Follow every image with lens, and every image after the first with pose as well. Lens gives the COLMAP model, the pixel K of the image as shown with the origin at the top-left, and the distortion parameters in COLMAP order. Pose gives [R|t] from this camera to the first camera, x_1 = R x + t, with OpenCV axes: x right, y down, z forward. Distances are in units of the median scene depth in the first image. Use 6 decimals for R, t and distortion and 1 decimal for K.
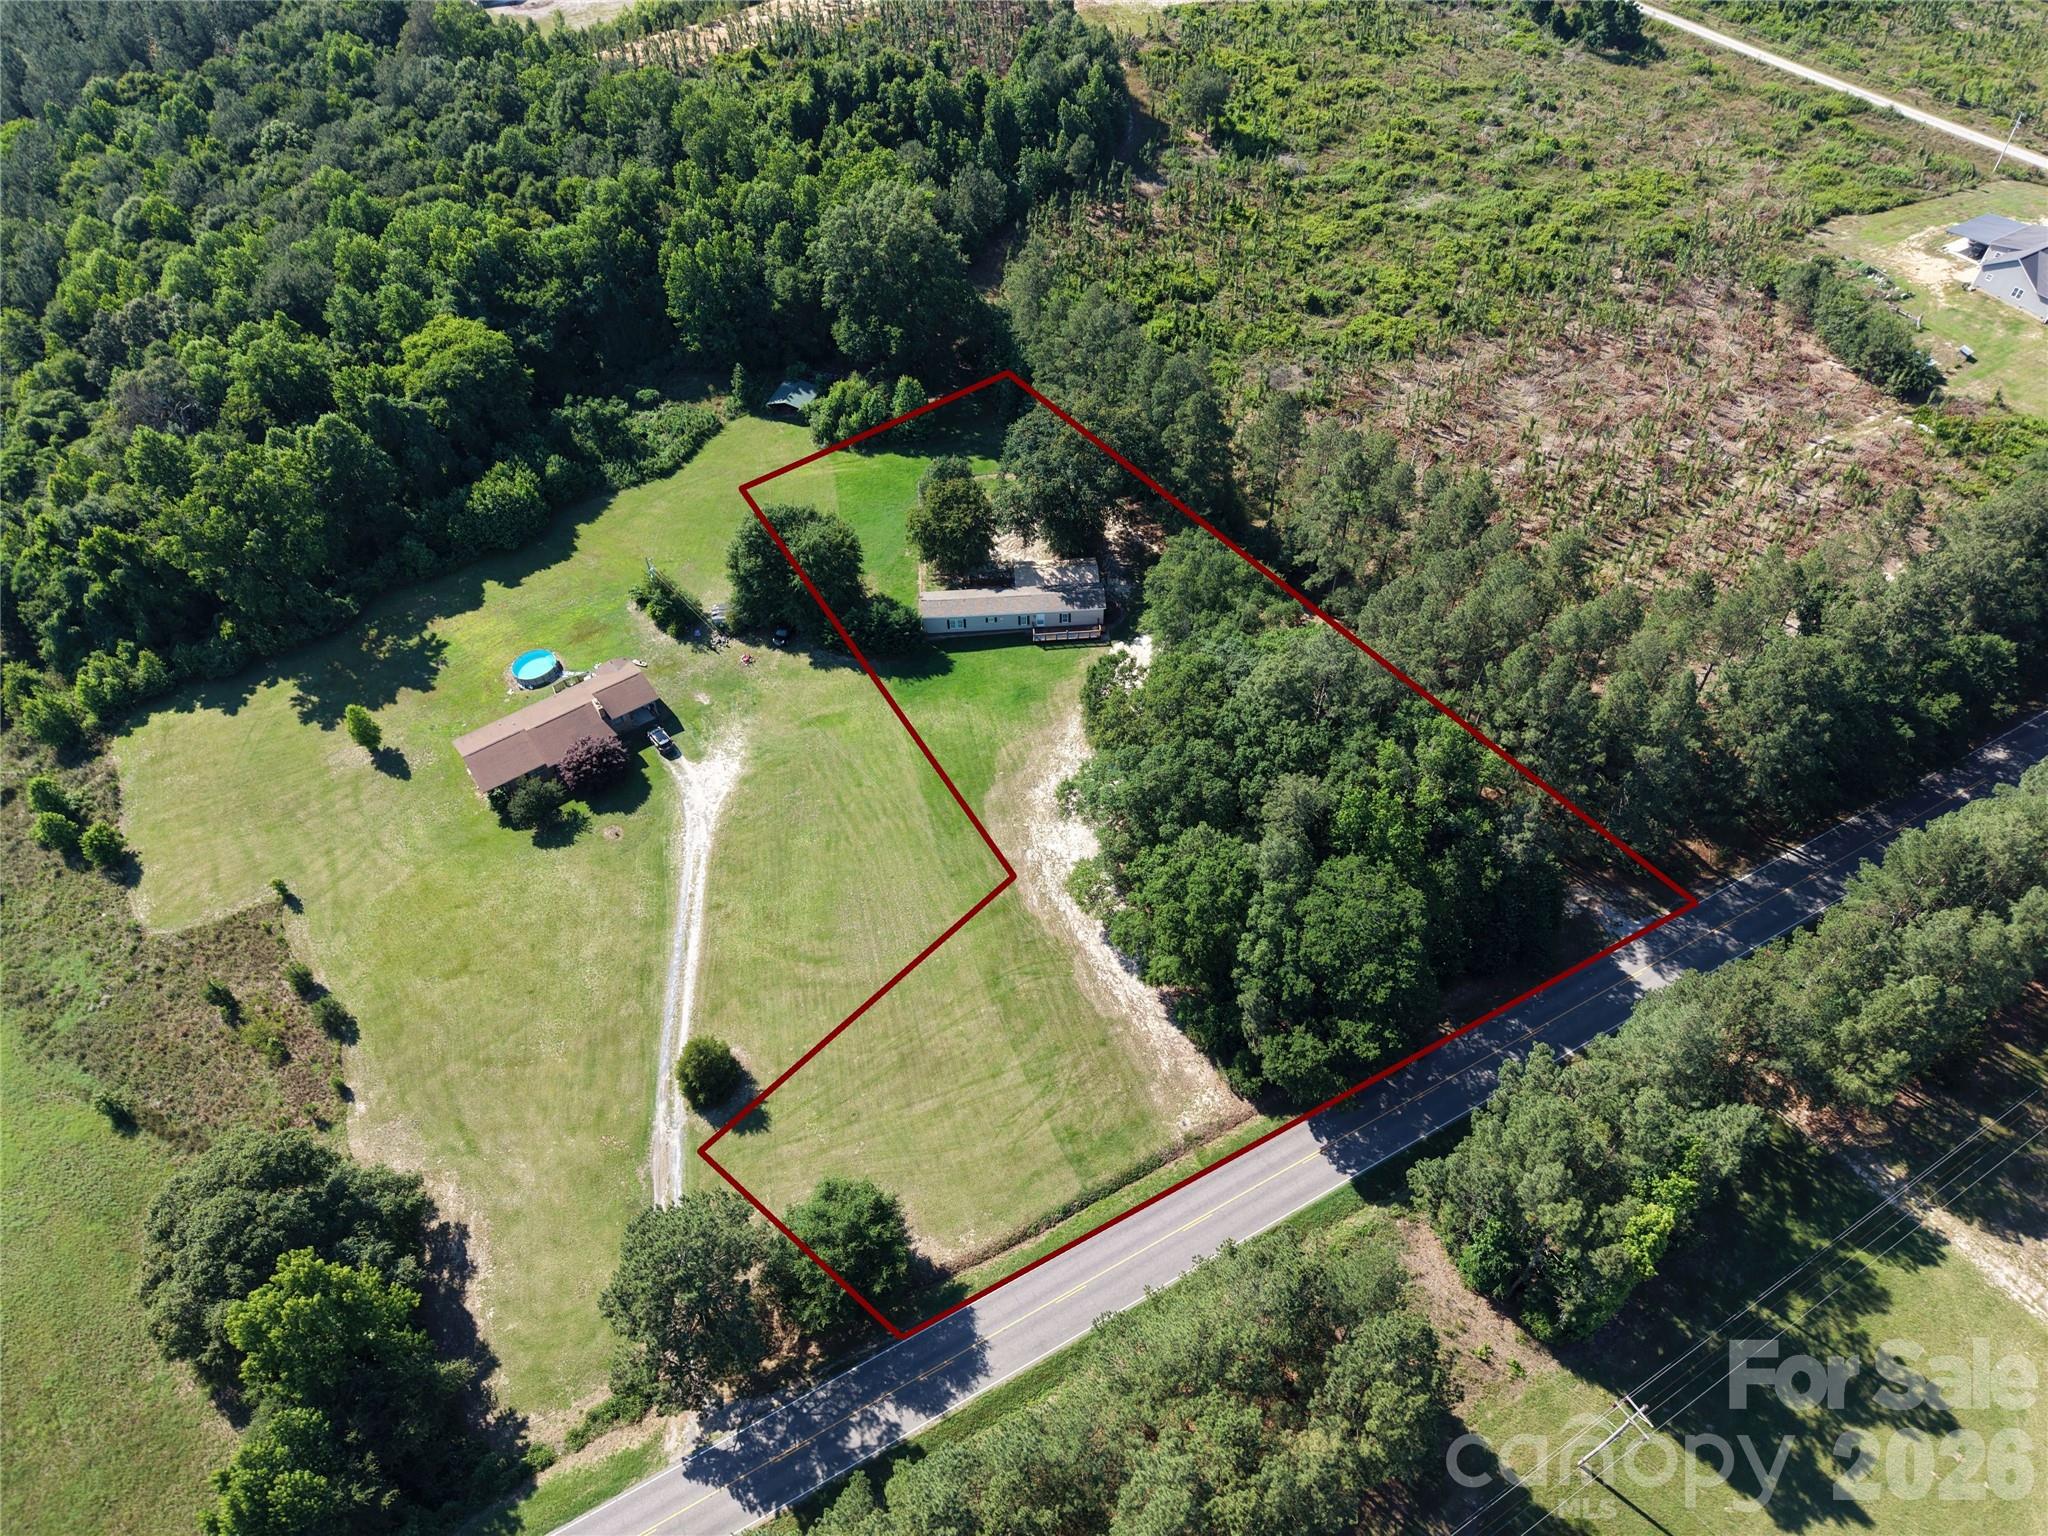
lens RADIAL K [[1382.4, 0, 1024.0], [0, 1382.4, 768.0], [0, 0, 1]] dist [0.008955, -0.004141]
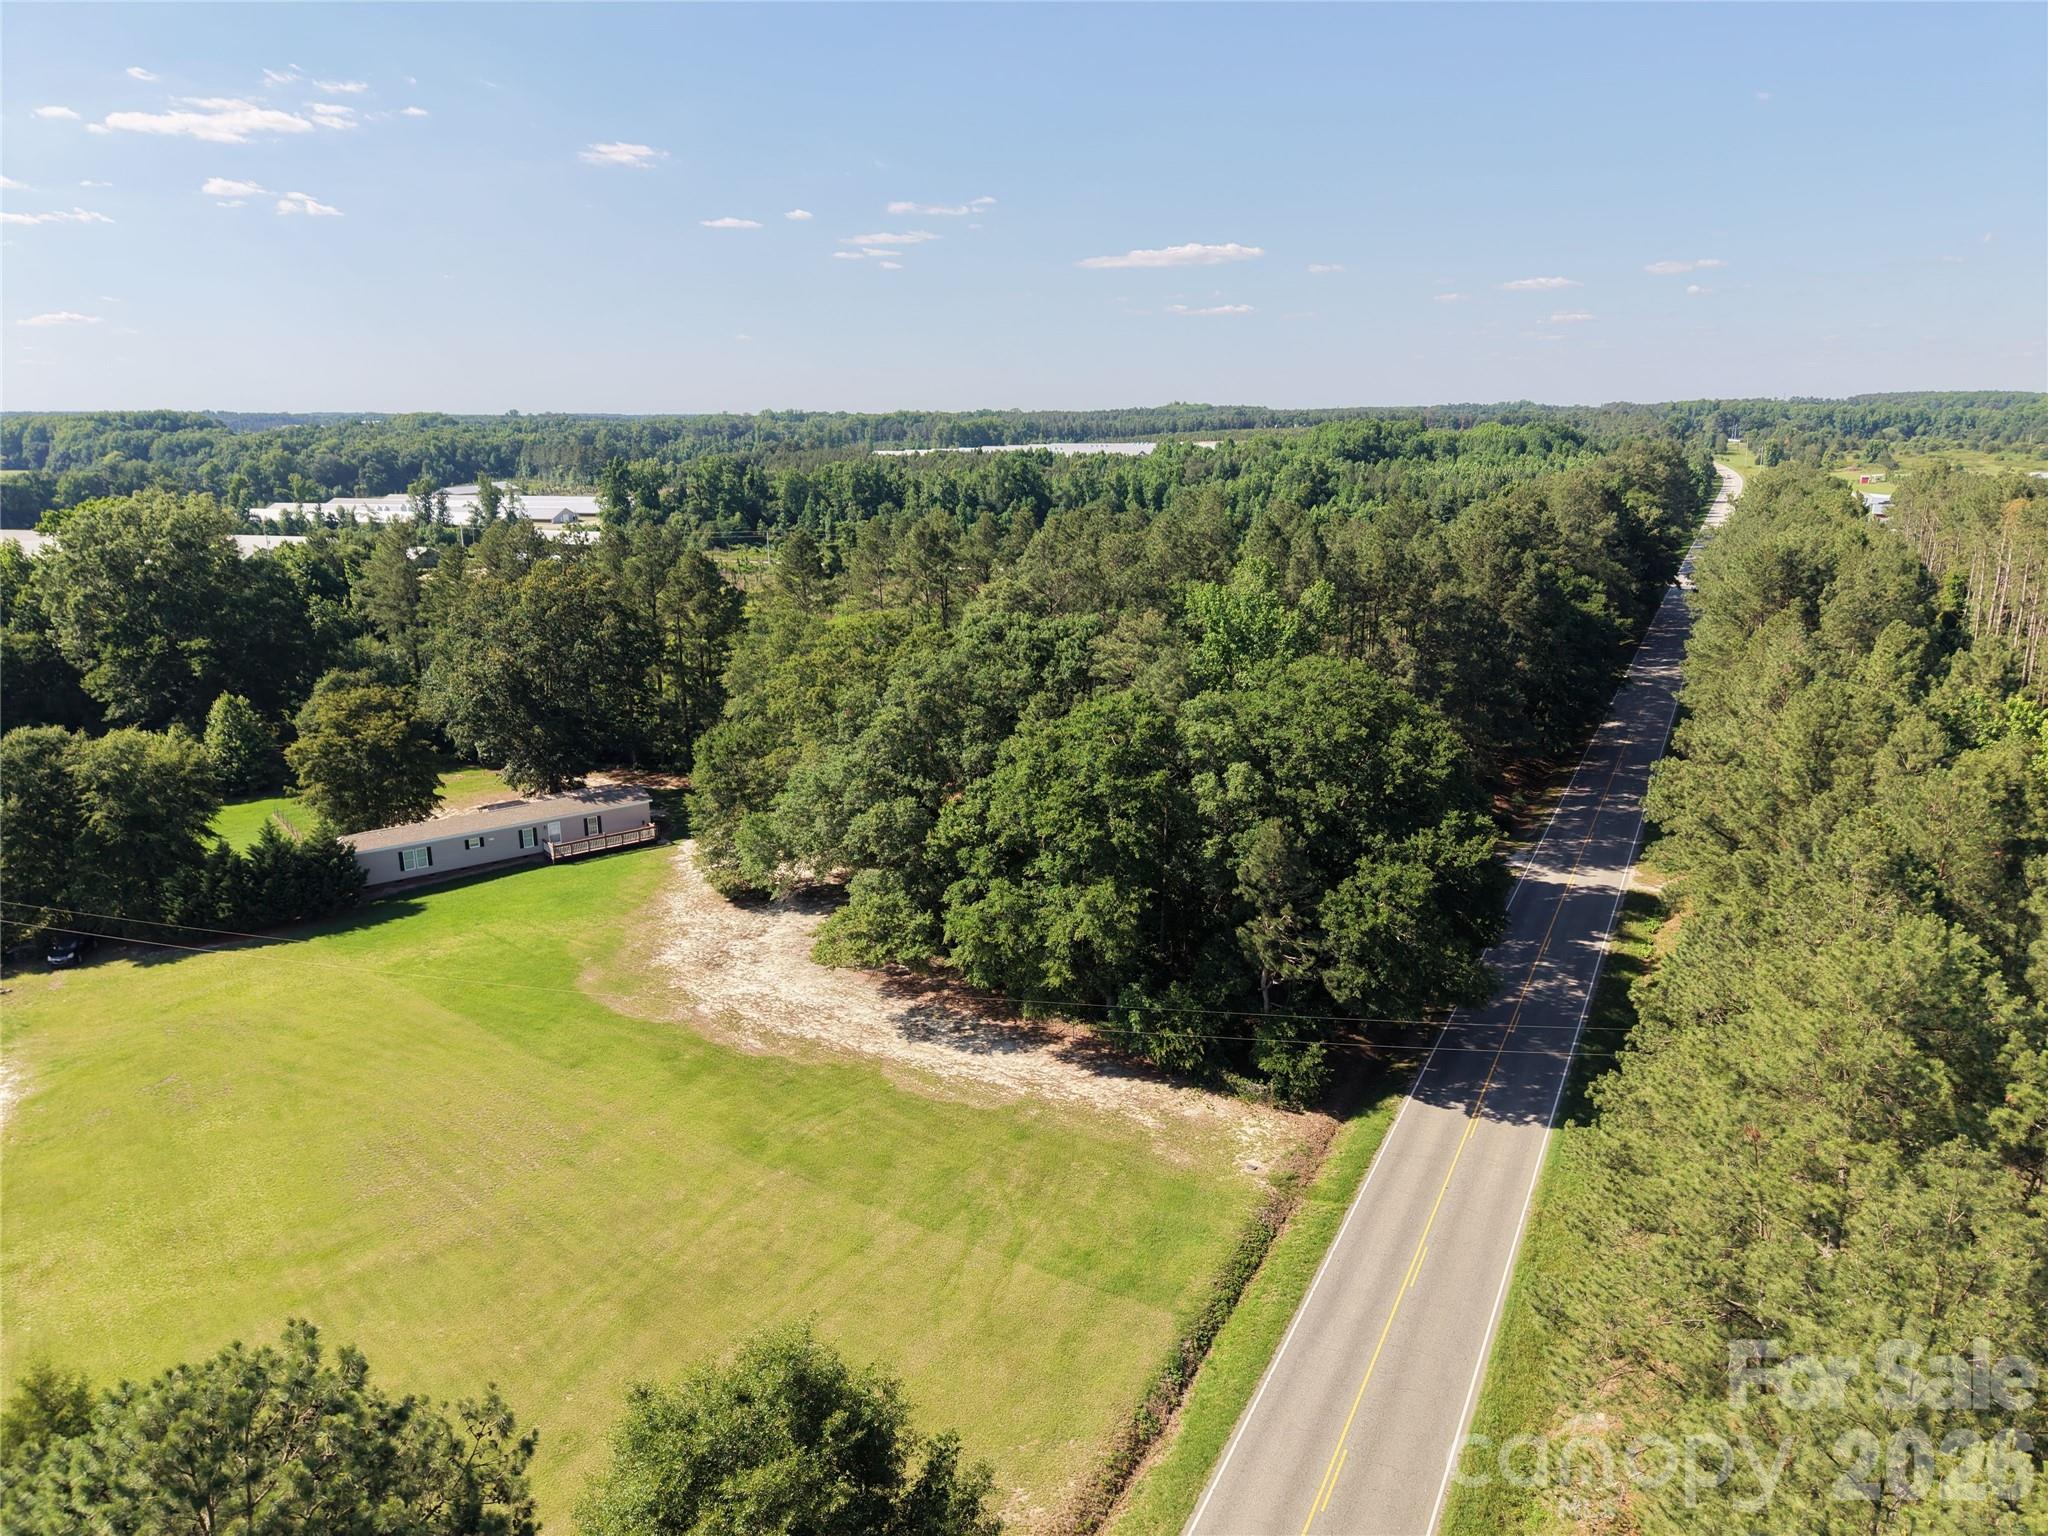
lens RADIAL K [[1382.4, 0, 1024.0], [0, 1382.4, 768.0], [0, 0, 1]] dist [0.008955, -0.004141]
pose [[0.830191, -0.133911, 0.541157, -0.149898], [0.424268, 0.781470, -0.457495, 0.253937], [-0.361634, 0.609404, 0.705583, 0.449504]]
